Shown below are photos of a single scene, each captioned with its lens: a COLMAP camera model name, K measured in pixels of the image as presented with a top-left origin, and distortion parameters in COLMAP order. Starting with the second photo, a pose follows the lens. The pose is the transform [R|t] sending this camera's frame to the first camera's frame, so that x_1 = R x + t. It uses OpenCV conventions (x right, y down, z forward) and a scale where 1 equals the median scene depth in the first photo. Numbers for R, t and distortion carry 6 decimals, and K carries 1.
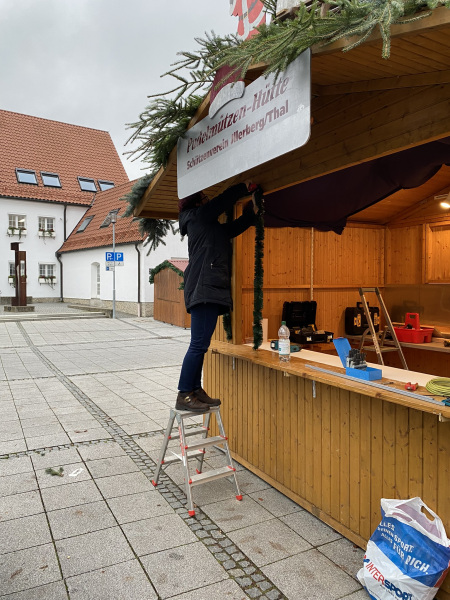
lens RADIAL K [[457.6, 0, 224.4], [0, 457.6, 297.4], [0, 0, 1]] dist [-0.004508, -0.000085]
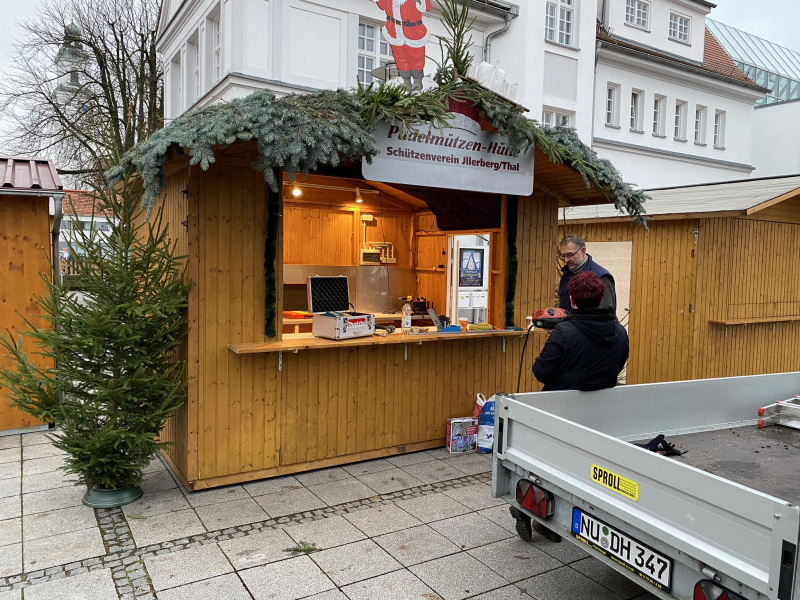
lens RADIAL K [[610.0, 0, 400.0], [0, 610.0, 300.0], [0, 0, 1]] dist [0.027675, -0.002628]
pose [[-0.068655, -0.068831, 0.995263, -1.373165], [0.005955, 0.997571, 0.069401, -0.061470], [-0.997623, 0.010692, -0.068078, 1.047950]]
